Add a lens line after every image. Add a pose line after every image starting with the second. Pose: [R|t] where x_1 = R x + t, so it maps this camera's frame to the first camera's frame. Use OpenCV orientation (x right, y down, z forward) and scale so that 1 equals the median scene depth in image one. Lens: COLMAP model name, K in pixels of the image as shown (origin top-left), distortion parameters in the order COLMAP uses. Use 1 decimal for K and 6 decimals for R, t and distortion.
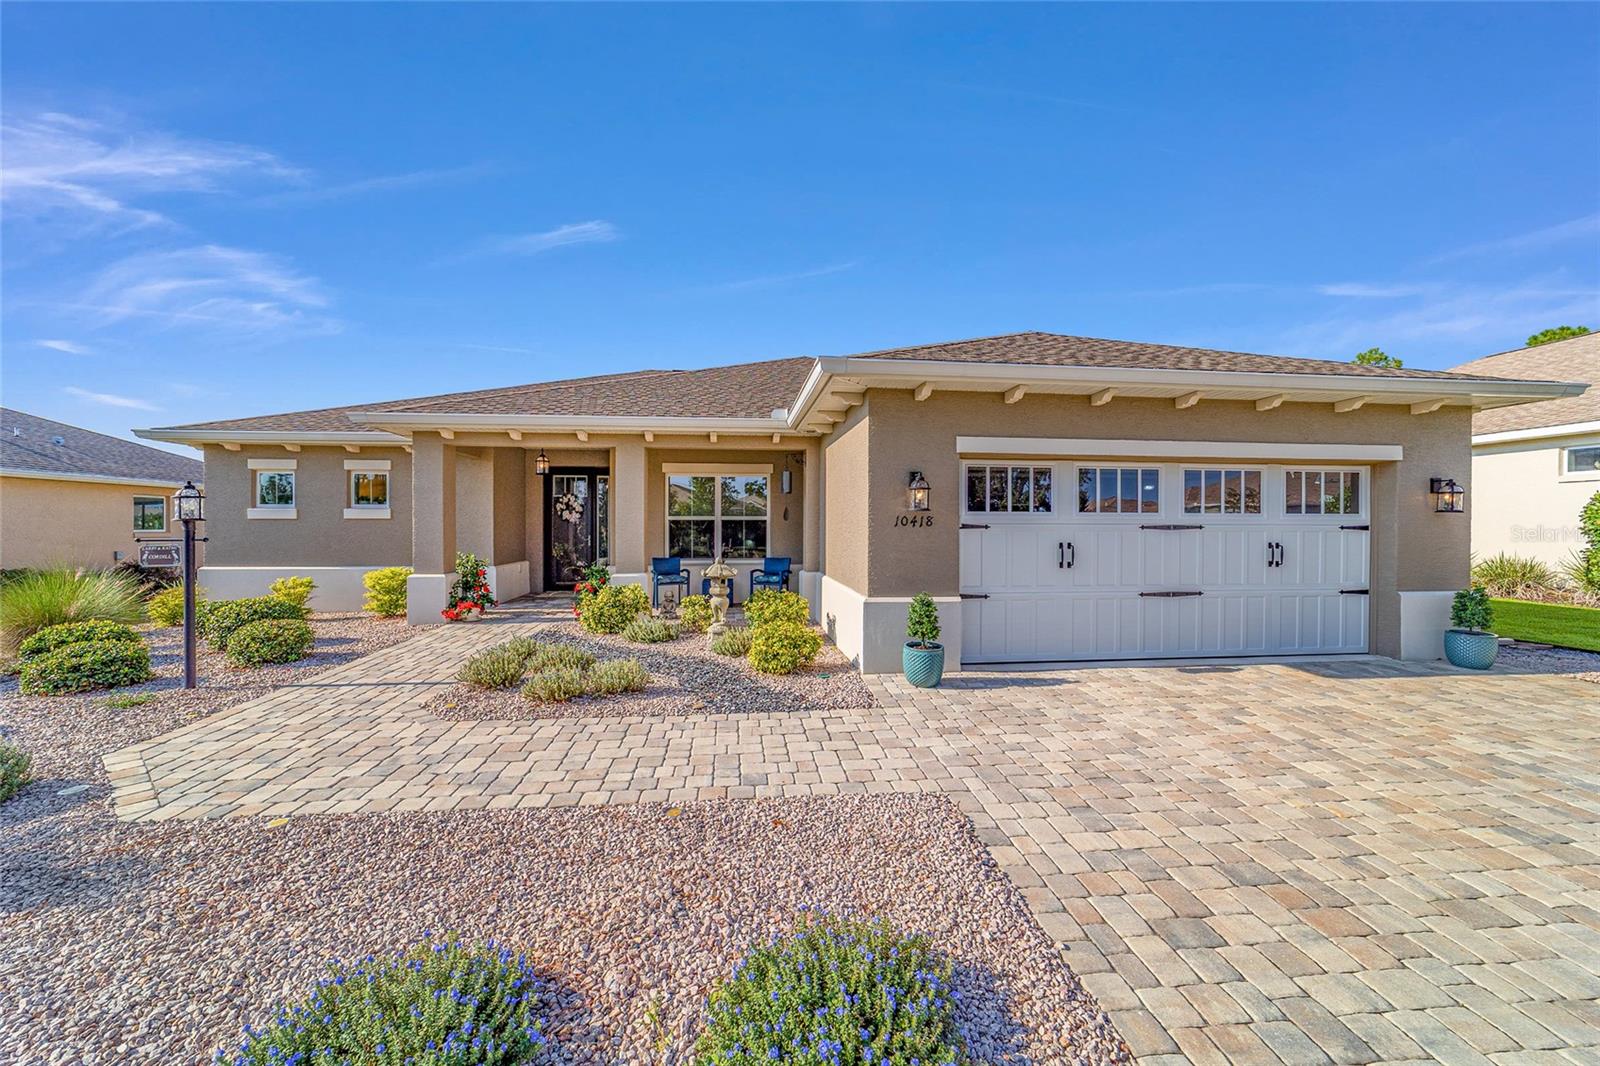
lens RADIAL K [[617.2, 0, 800.0], [0, 617.2, 533.0], [0, 0, 1]] dist [-0.019782, 0.009289]
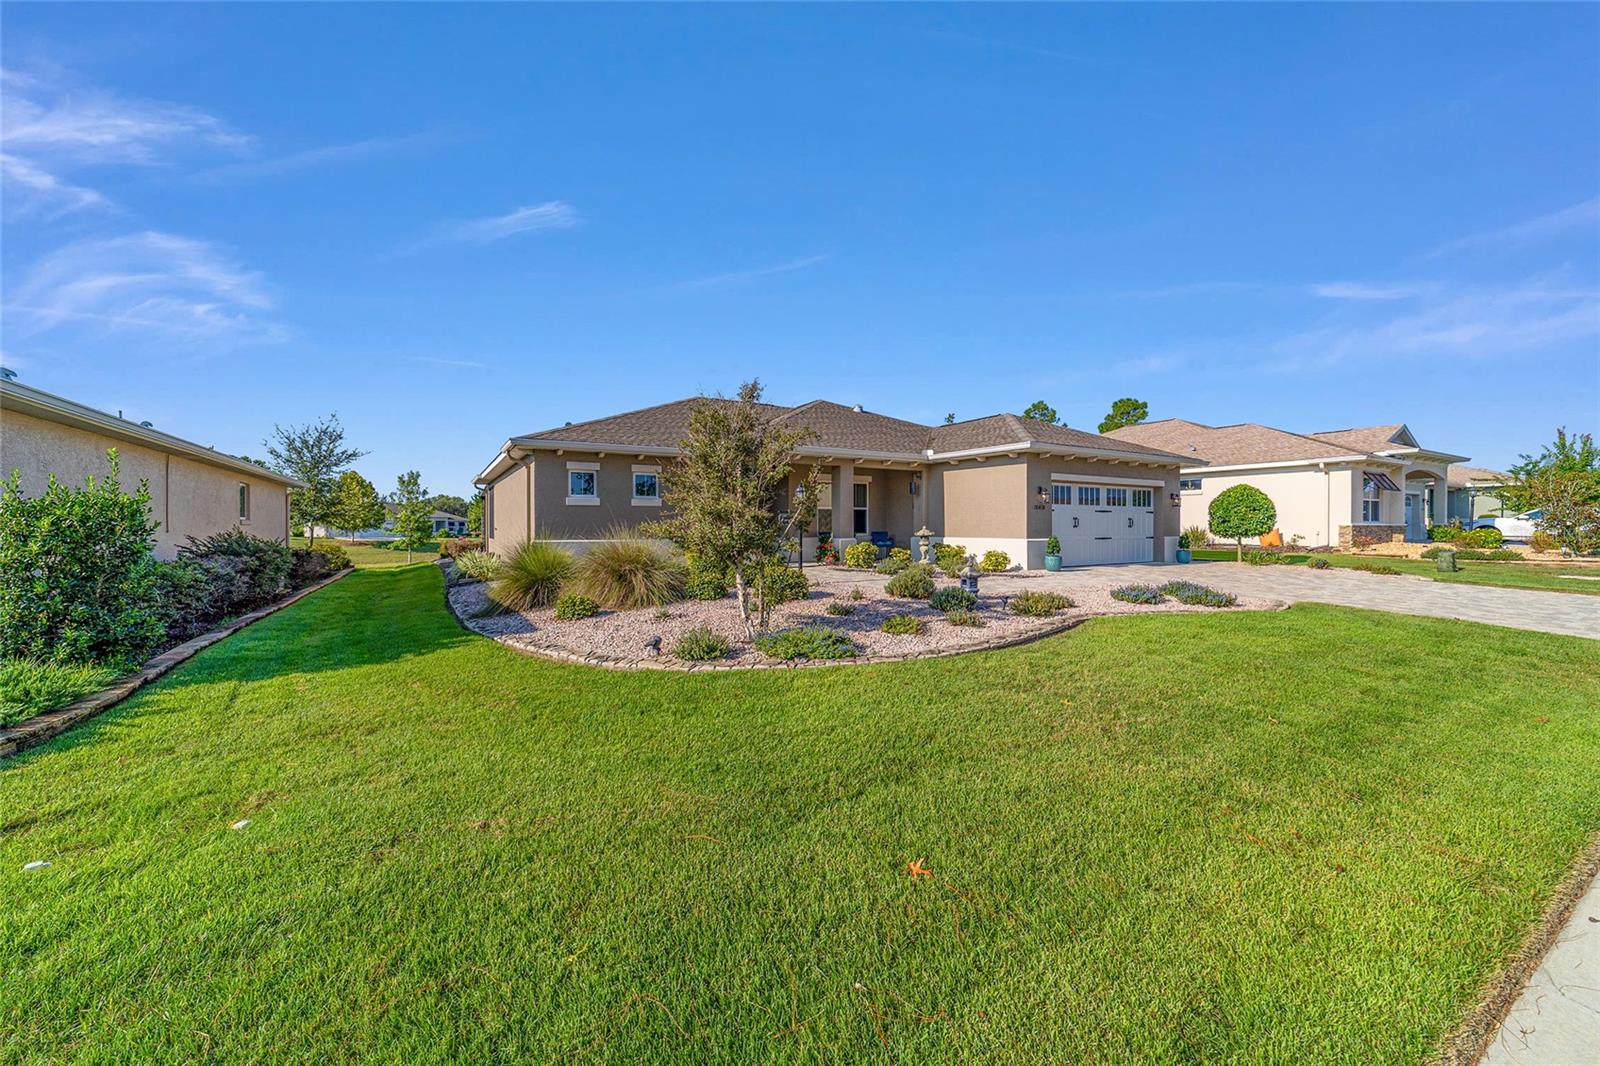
lens RADIAL K [[622.4, 0, 795.3], [0, 622.4, 522.3], [0, 0, 1]] dist [-0.049404, -0.000163]
pose [[0.911485, 0.000152, 0.411334, -1.487927], [0.007439, 0.999830, -0.016854, 0.065325], [-0.411266, 0.018422, 0.911329, -0.716083]]
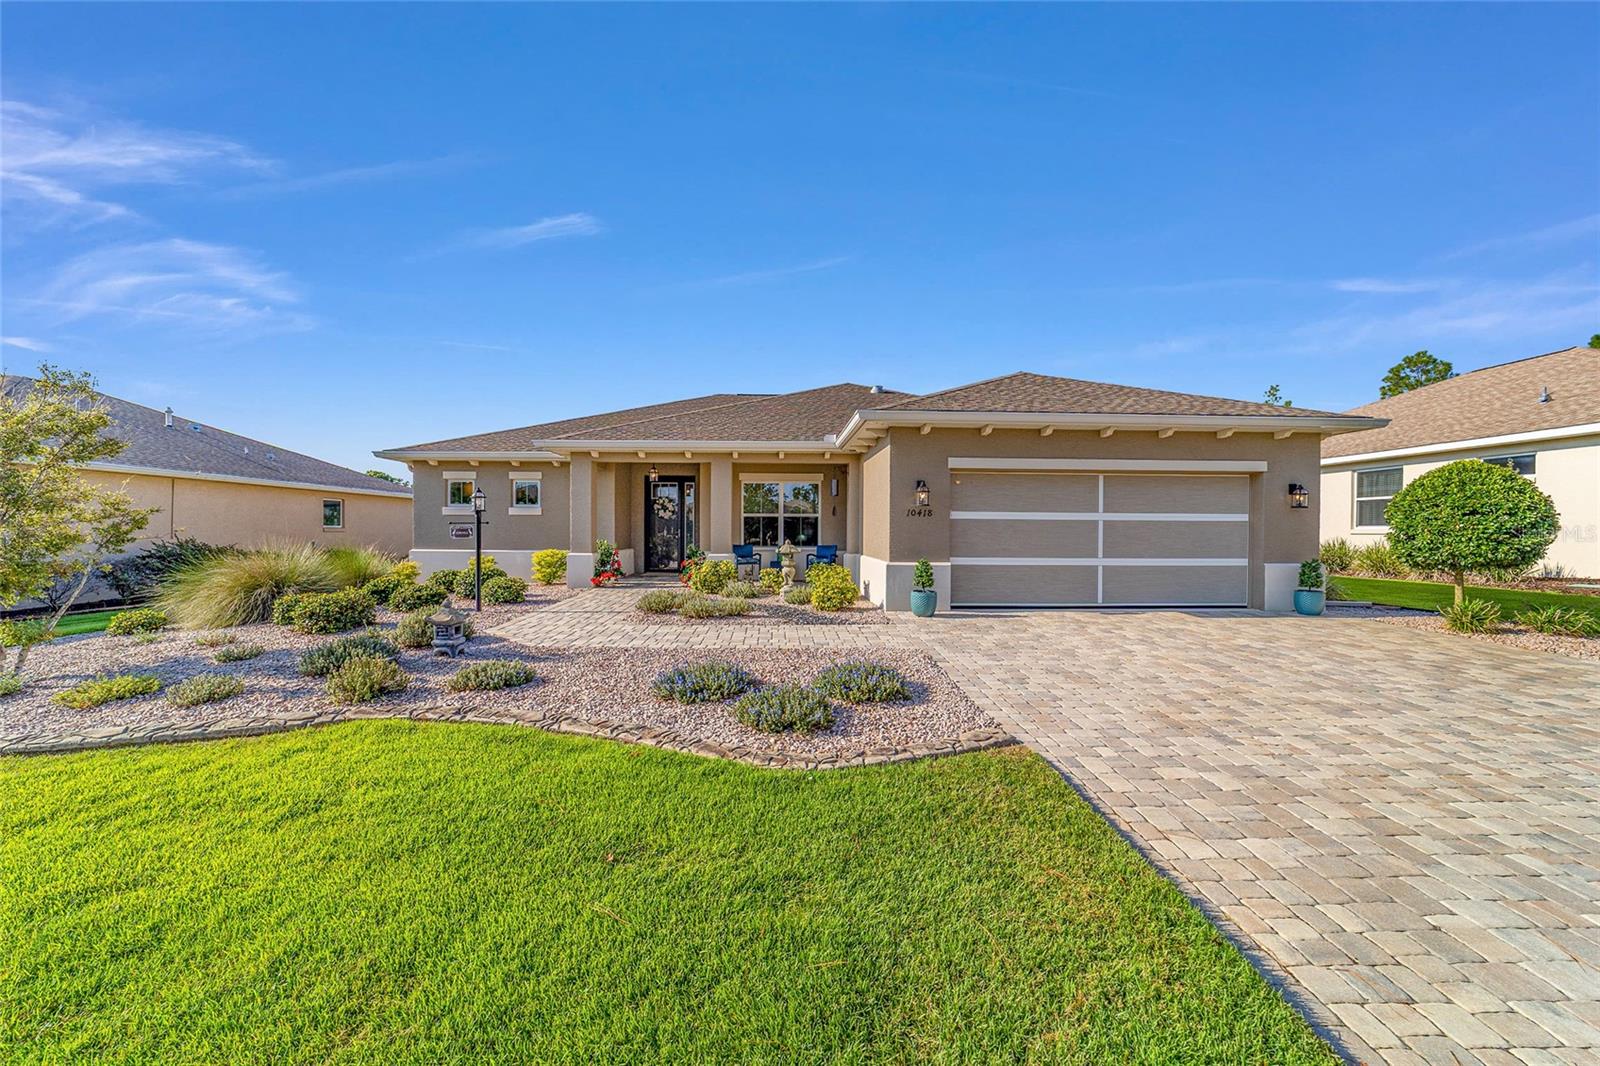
lens RADIAL K [[623.8, 0, 800.0], [0, 623.8, 533.0], [0, 0, 1]] dist [-0.017969, 0.009199]
pose [[0.997740, 0.002880, -0.067129, -0.006971], [-0.003451, 0.999959, -0.008389, 0.039606], [0.067102, 0.008601, 0.997709, -0.502624]]
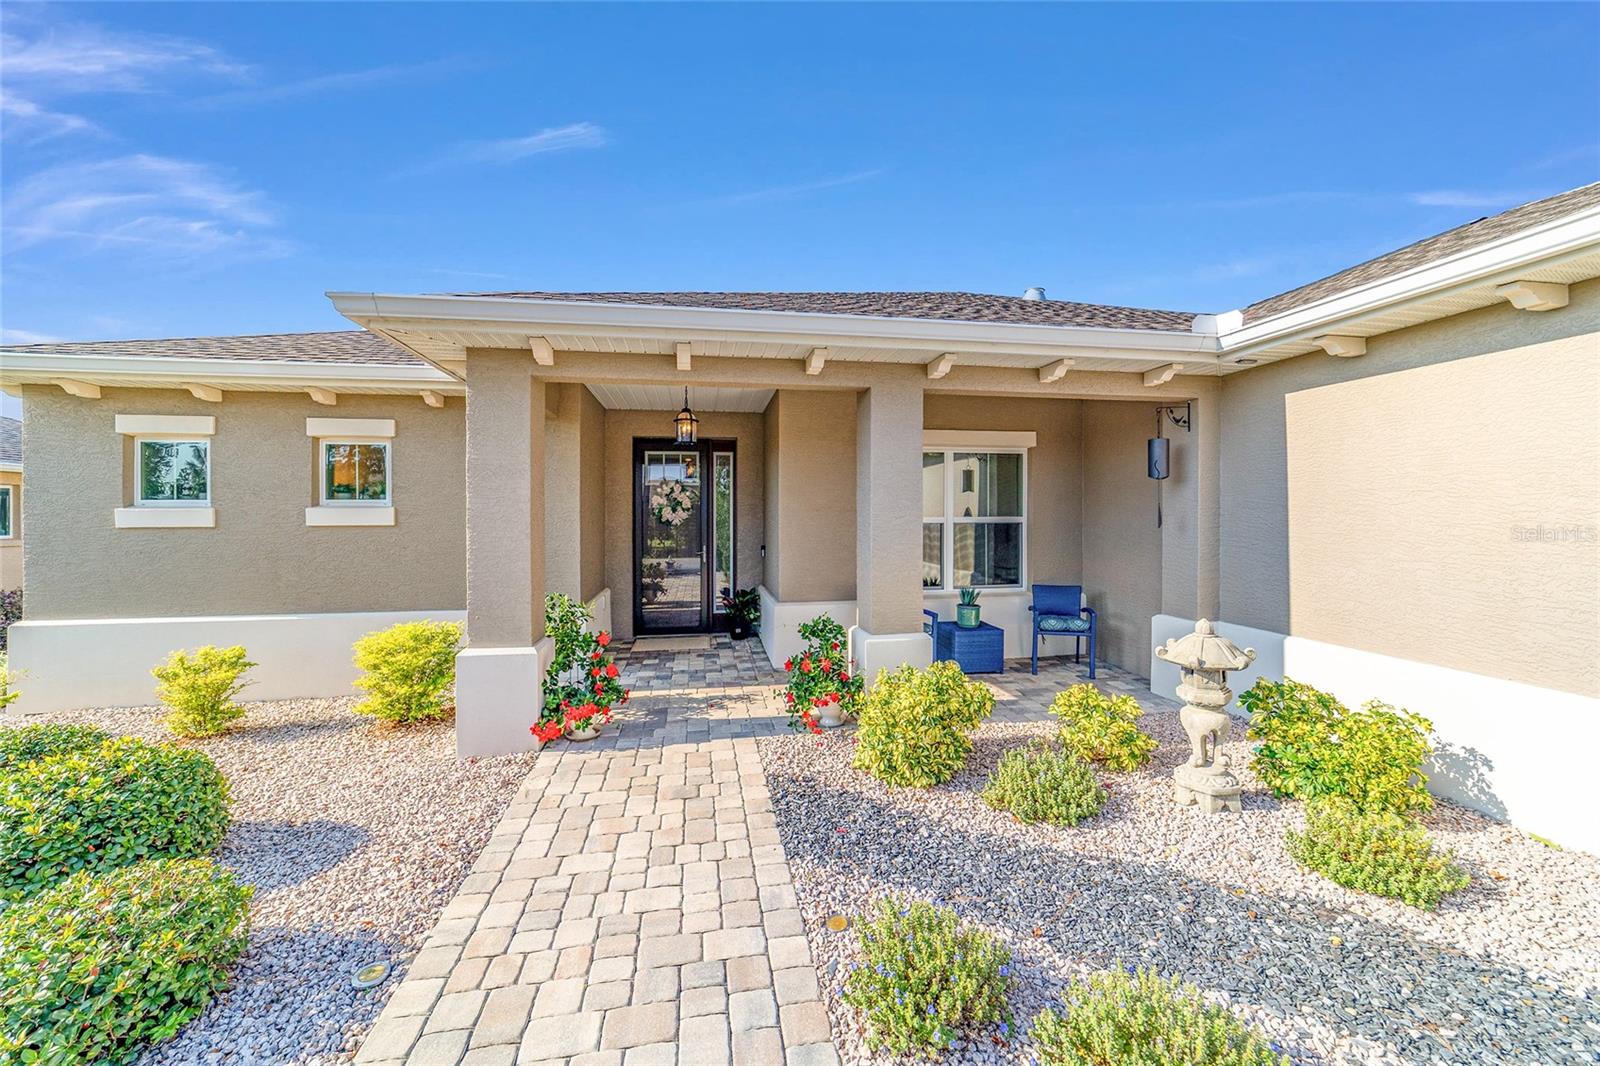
lens RADIAL K [[631.8, 0, 793.3], [0, 631.8, 508.1], [0, 0, 1]] dist [-0.000492, 0.006660]
pose [[0.998993, -0.004153, 0.044683, -0.502851], [0.005110, 0.999760, -0.021324, -0.037355], [-0.044584, 0.021531, 0.998774, 0.623505]]
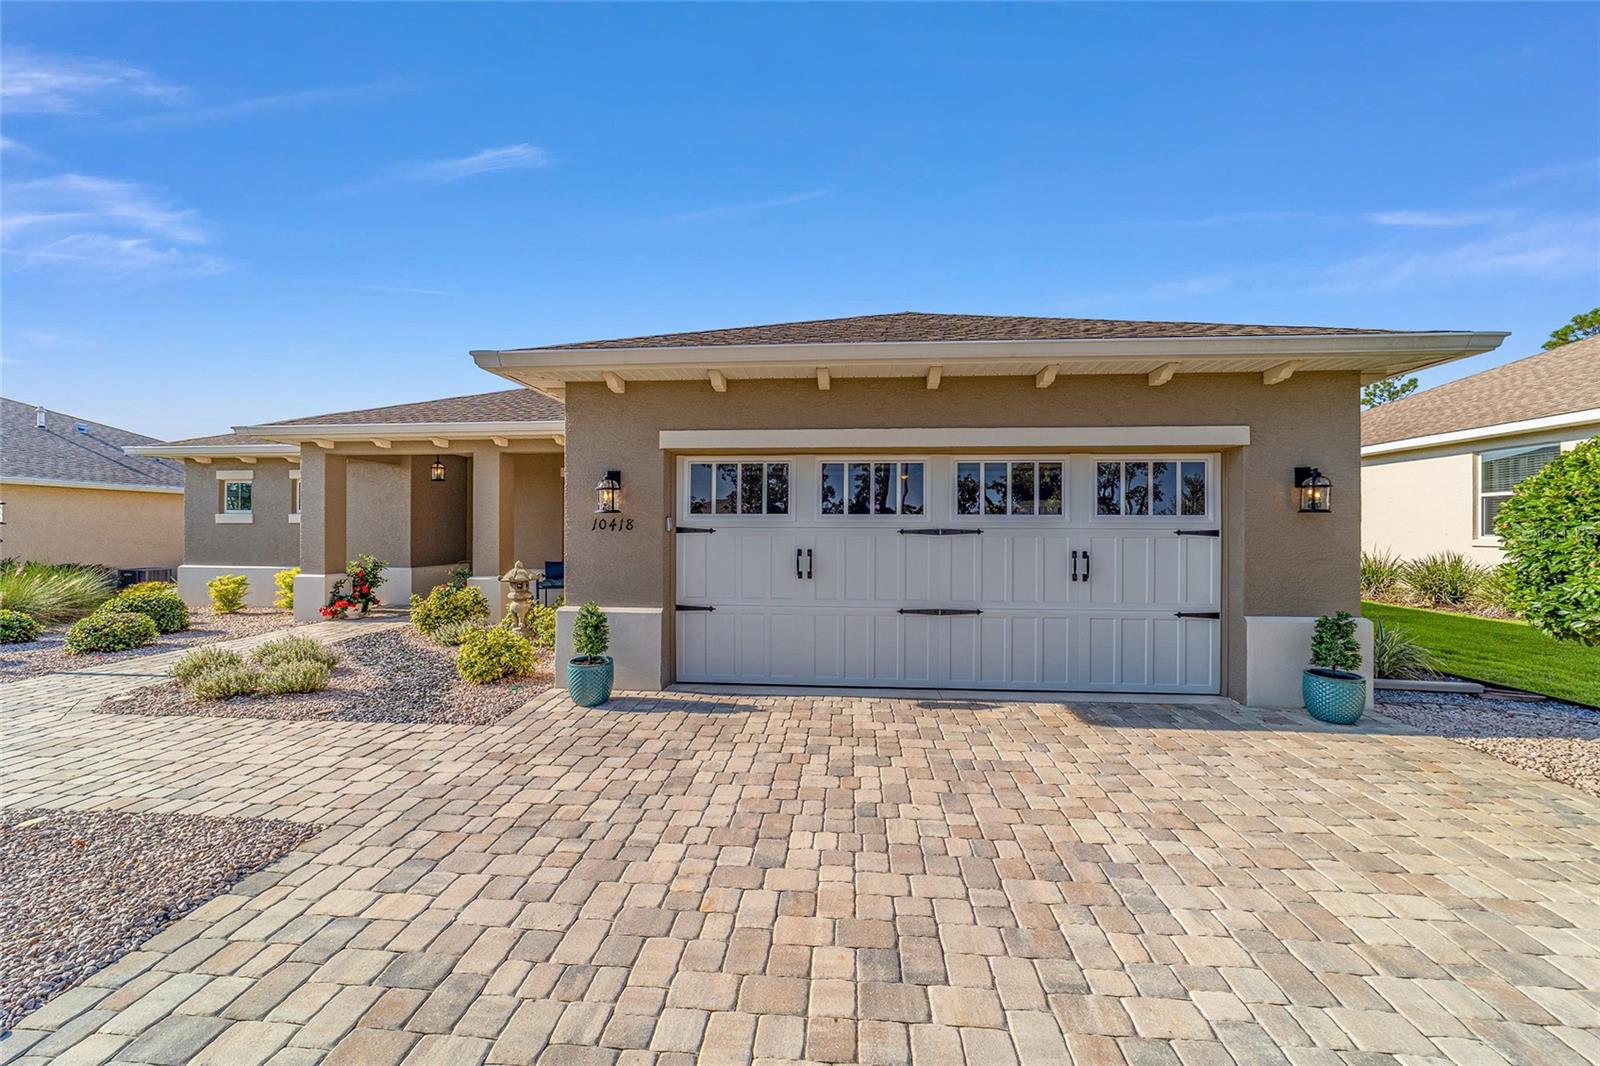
lens RADIAL K [[621.7, 0, 800.6], [0, 621.7, 526.9], [0, 0, 1]] dist [-0.018623, 0.009172]
pose [[0.981193, 0.000479, -0.193030, 0.562976], [-0.004073, 0.999826, -0.018222, 0.000443], [0.192988, 0.018665, 0.981024, 0.127518]]
